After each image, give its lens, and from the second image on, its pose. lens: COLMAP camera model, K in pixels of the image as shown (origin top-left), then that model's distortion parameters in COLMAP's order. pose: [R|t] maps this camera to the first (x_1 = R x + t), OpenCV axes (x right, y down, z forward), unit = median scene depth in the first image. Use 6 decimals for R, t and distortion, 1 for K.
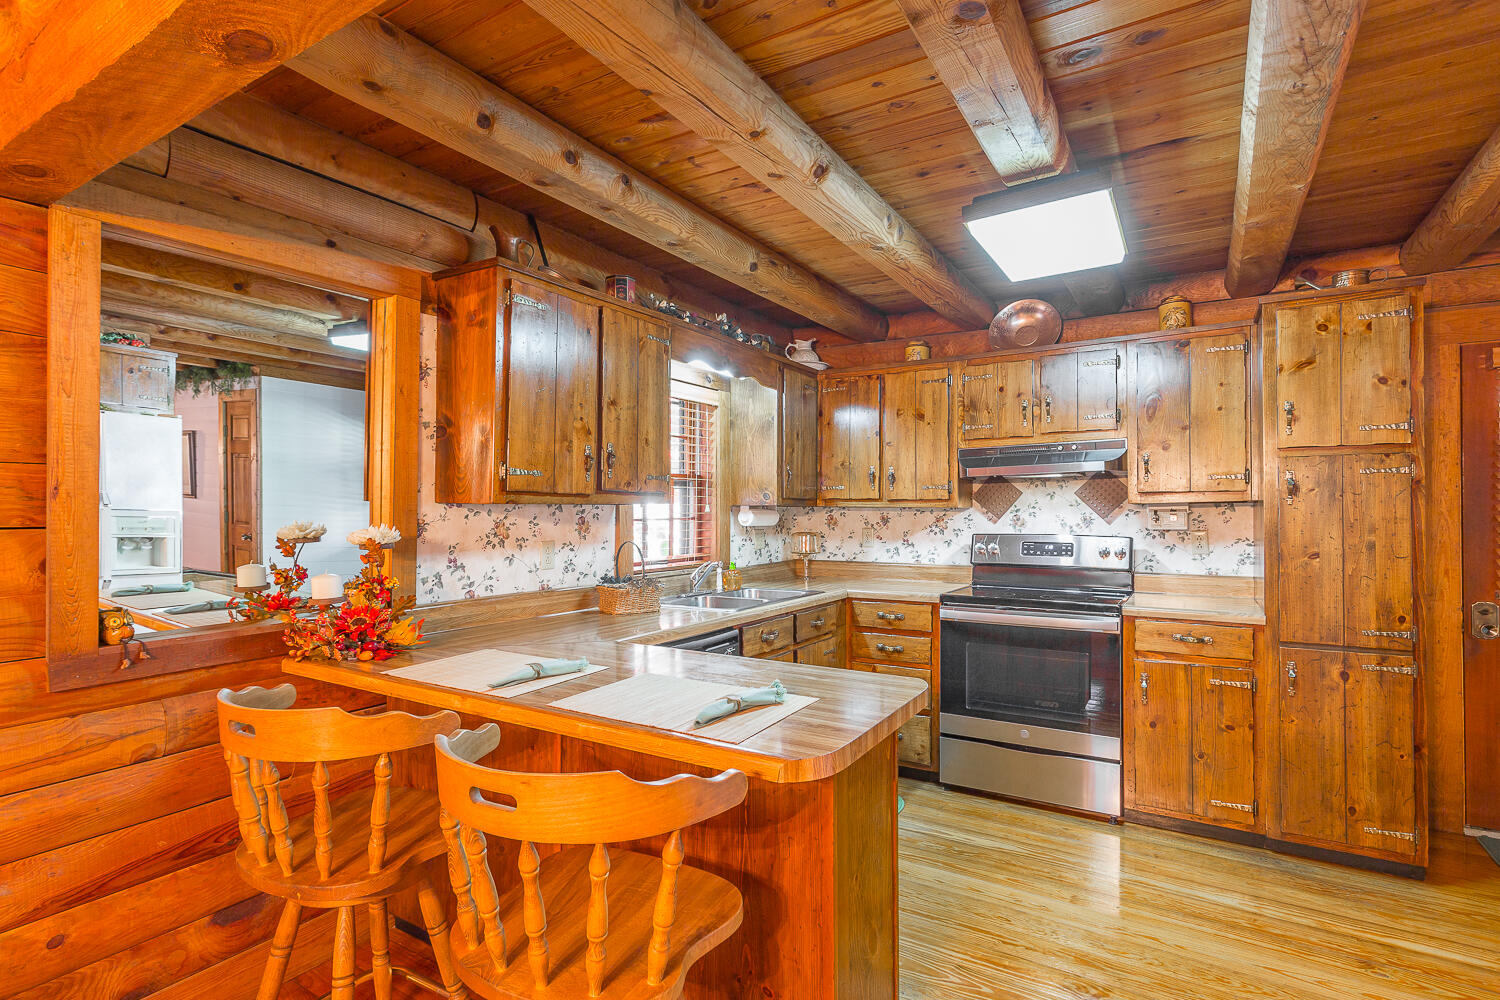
lens RADIAL K [[732.7, 0, 750.0], [0, 732.7, 500.0], [0, 0, 1]] dist [0.000668, 0.001062]
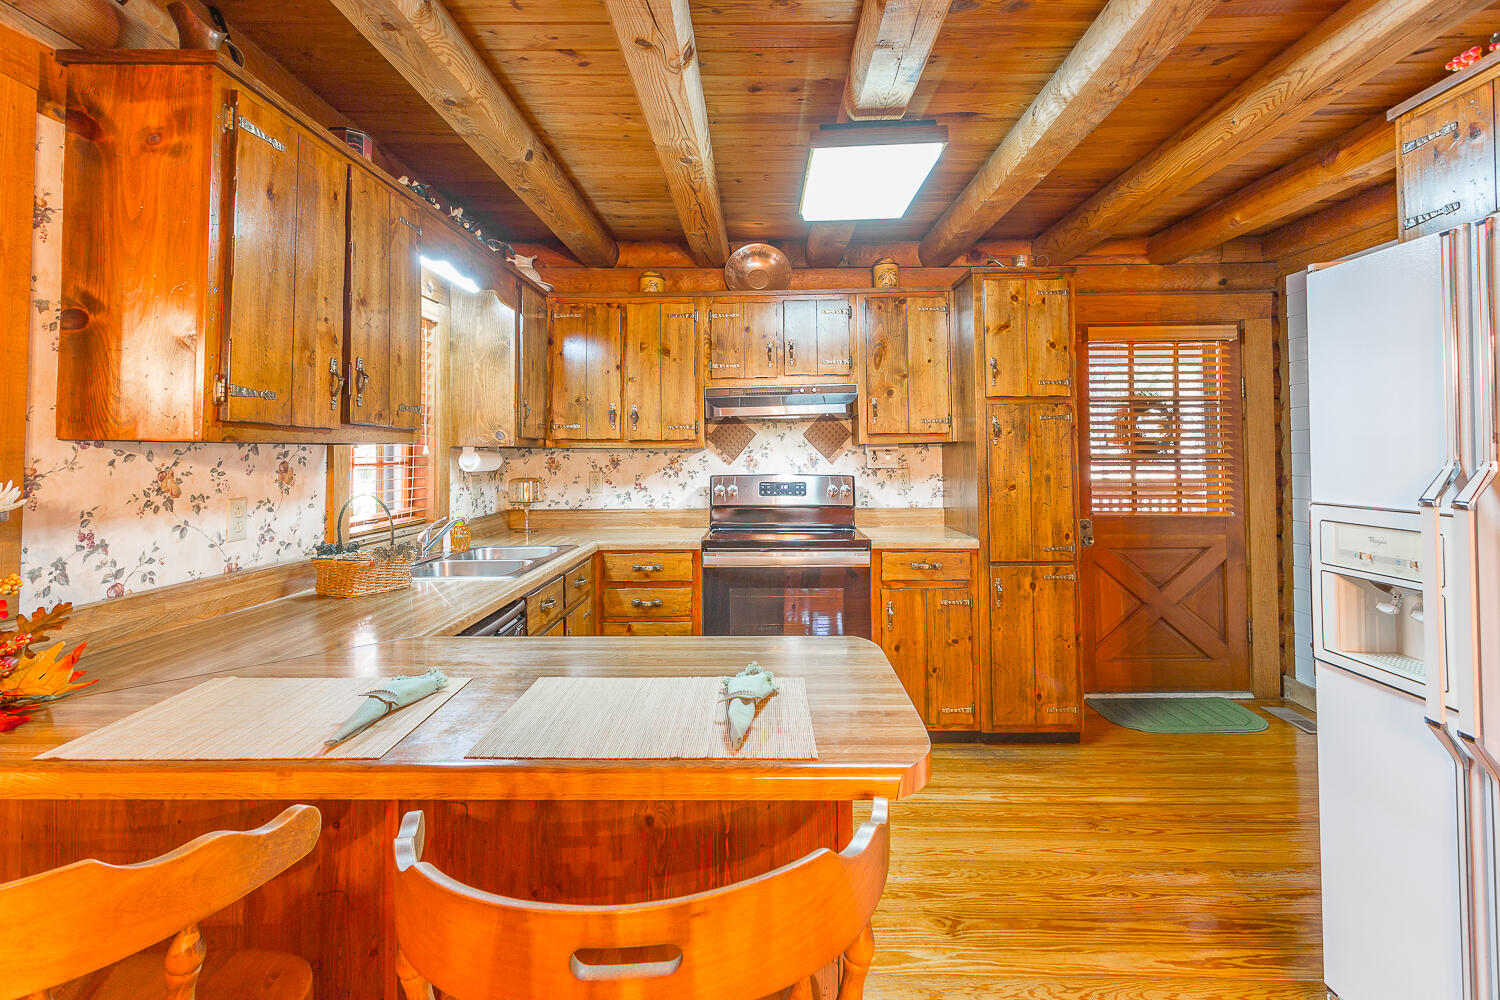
lens RADIAL K [[741.6, 0, 750.0], [0, 741.6, 429.3], [0, 0, 1]] dist [0.000661, 0.001070]
pose [[0.861481, 0.011227, 0.507666, -0.205524], [-0.001565, 0.999809, -0.019456, 0.005128], [-0.507788, 0.015966, 0.861334, 0.167436]]
